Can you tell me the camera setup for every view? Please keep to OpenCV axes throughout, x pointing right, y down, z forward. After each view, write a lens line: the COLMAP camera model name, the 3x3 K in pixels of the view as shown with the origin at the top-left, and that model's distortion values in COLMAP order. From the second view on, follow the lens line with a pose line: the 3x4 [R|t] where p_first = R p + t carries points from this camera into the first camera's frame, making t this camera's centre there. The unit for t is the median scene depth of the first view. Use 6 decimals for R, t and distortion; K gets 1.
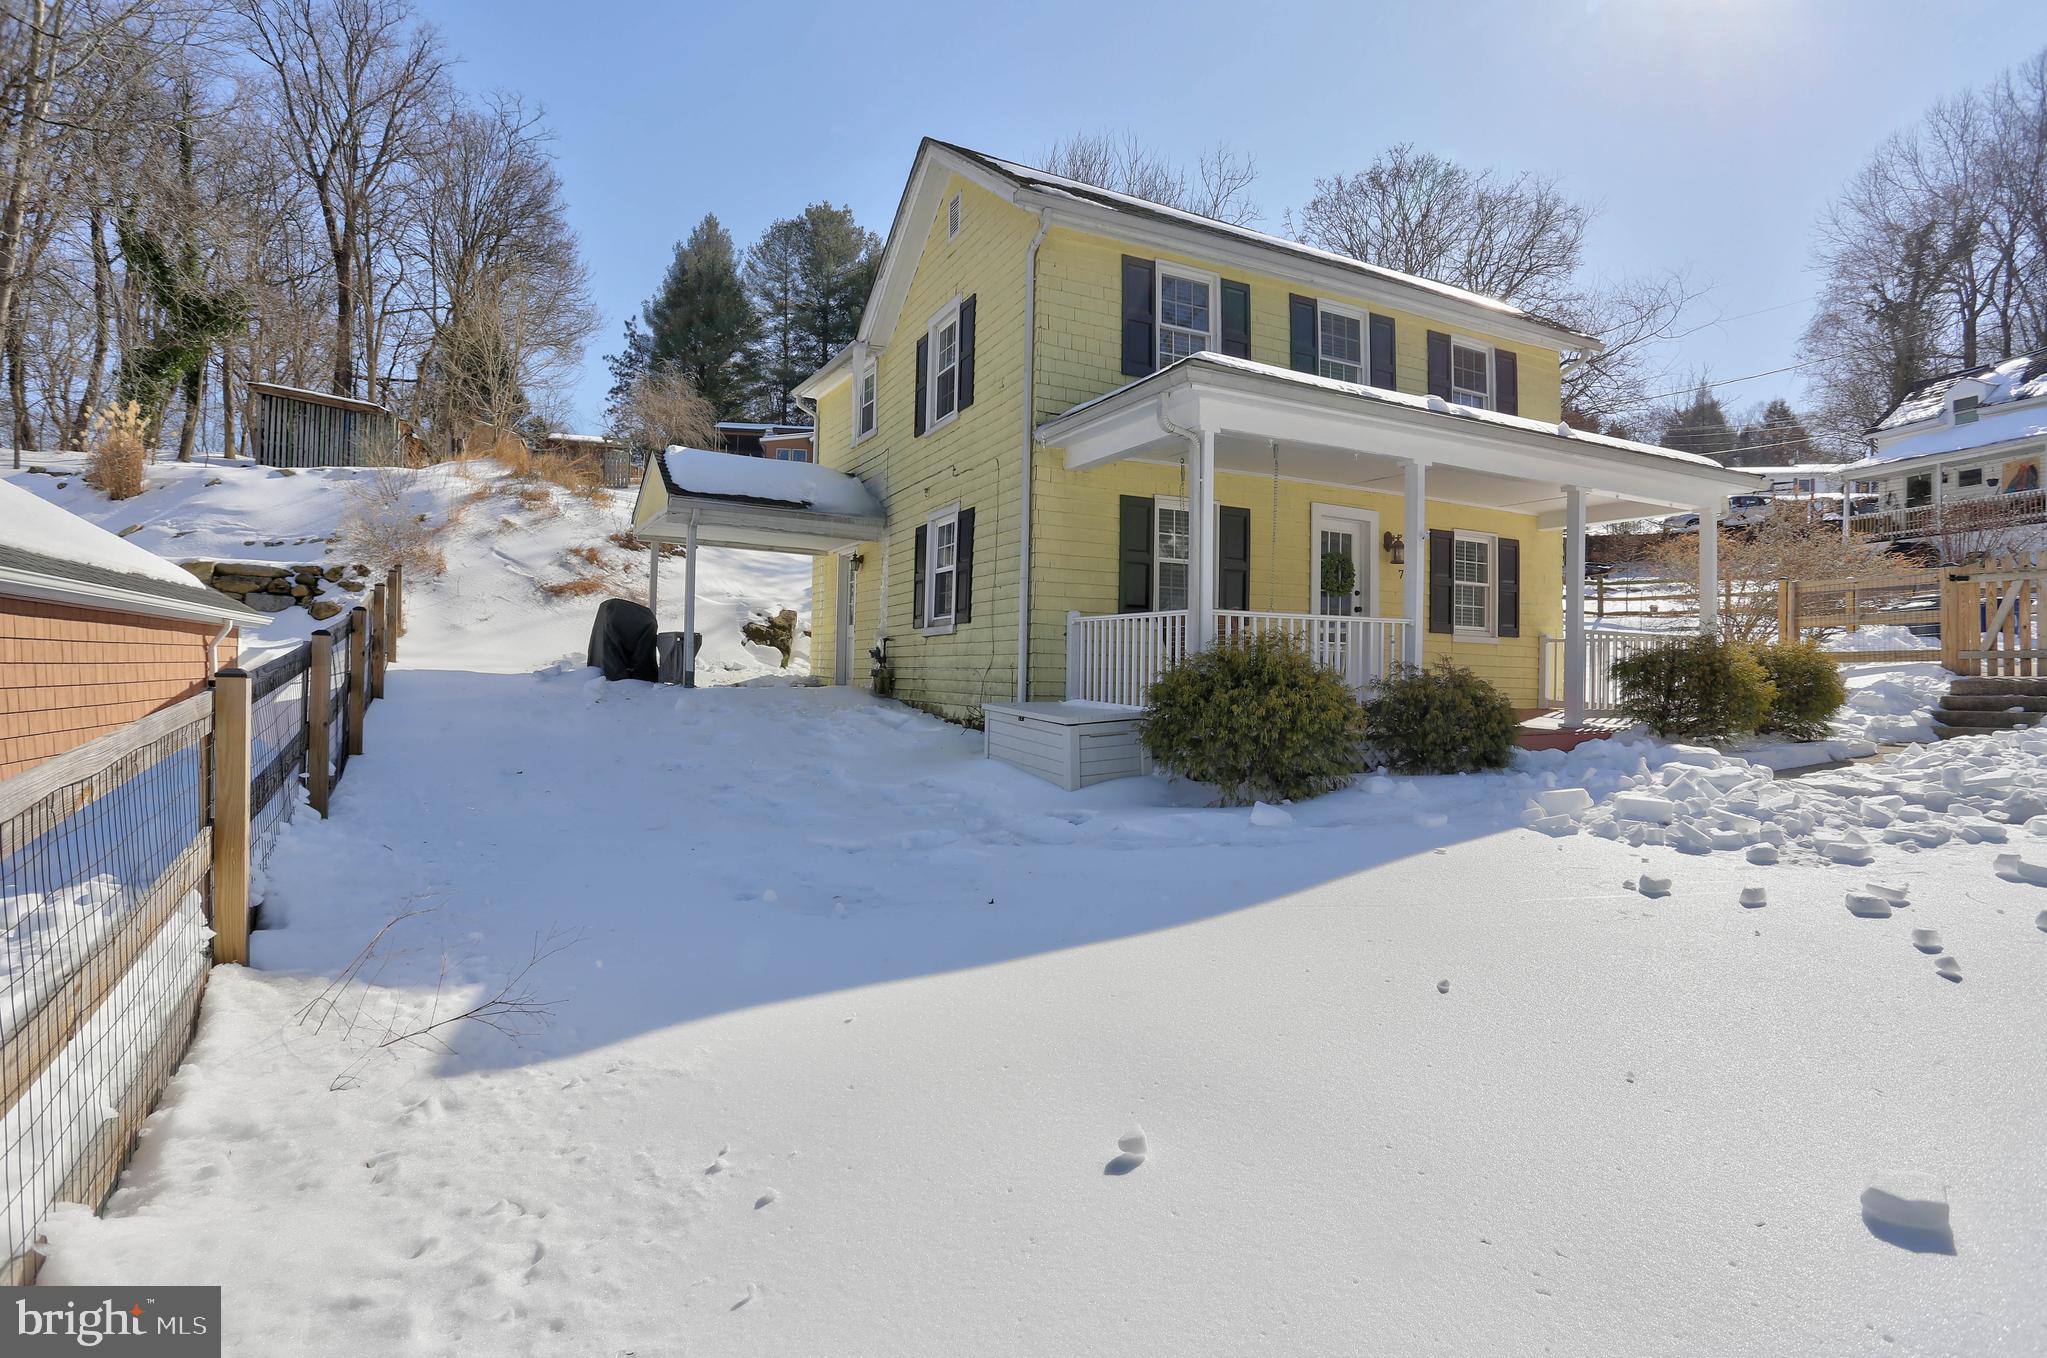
lens RADIAL K [[1003.5, 0, 1027.6], [0, 1003.5, 644.4], [0, 0, 1]] dist [-0.057763, 0.019877]
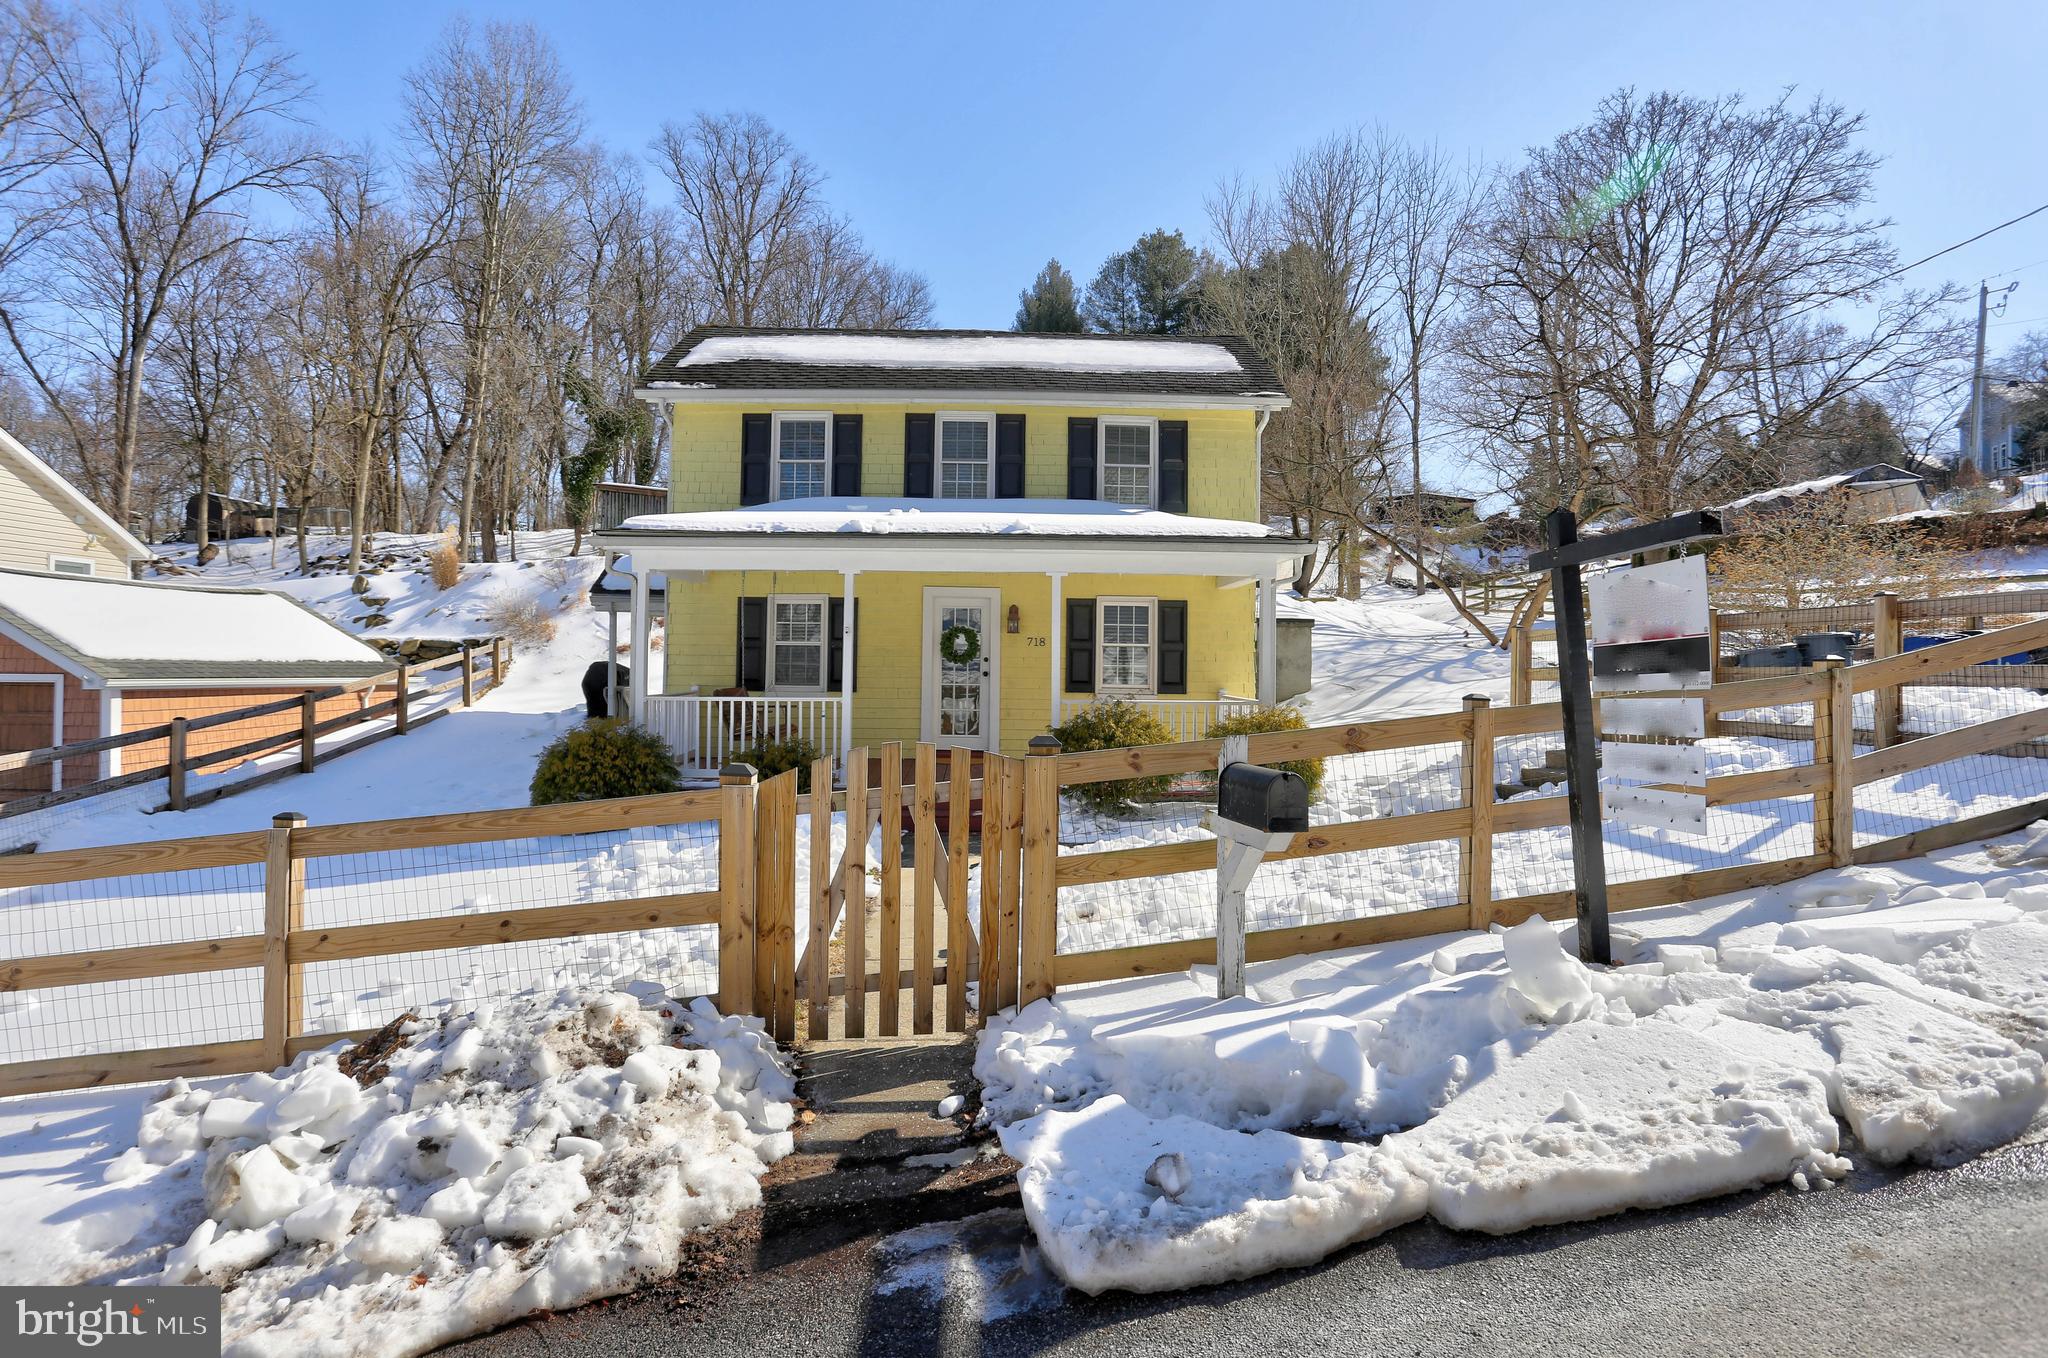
lens RADIAL K [[1003.9, 0, 1027.3], [0, 1003.9, 627.7], [0, 0, 1]] dist [-0.057763, 0.019877]
pose [[0.904863, -0.023378, -0.425060, 0.241421], [0.016898, 0.999676, -0.019011, -0.018077], [0.425367, 0.010020, 0.904966, -0.010453]]
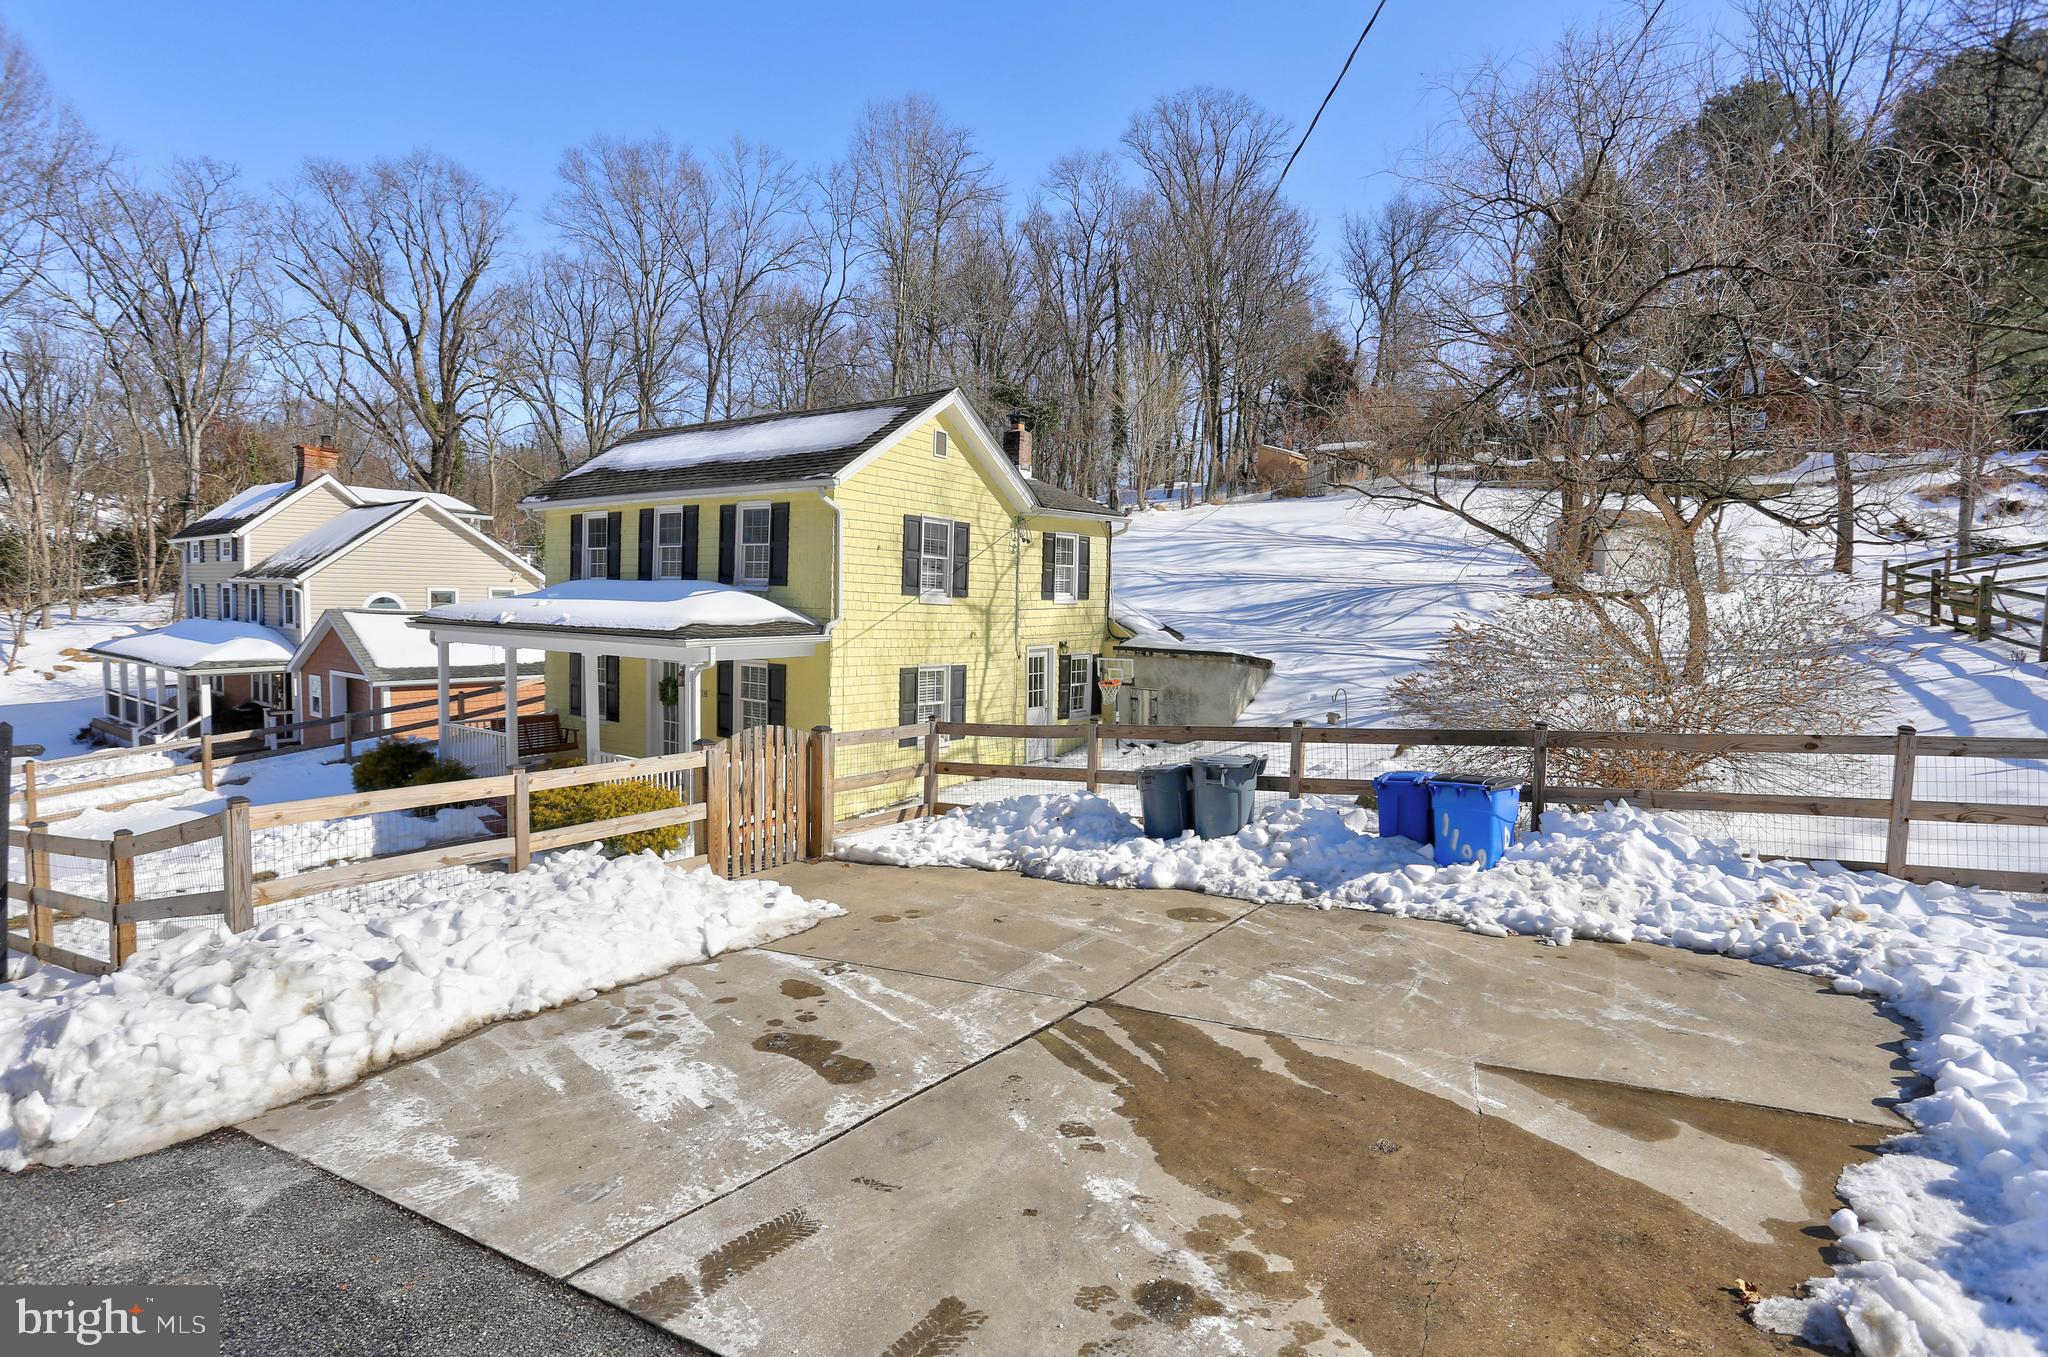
lens RADIAL K [[1003.9, 0, 1035.1], [0, 1003.9, 653.2], [0, 0, 1]] dist [-0.057763, 0.019877]
pose [[0.488788, 0.039623, -0.871502, 0.514144], [0.011452, 0.998591, 0.051824, -0.054023], [0.872327, -0.035311, 0.487645, 0.204904]]
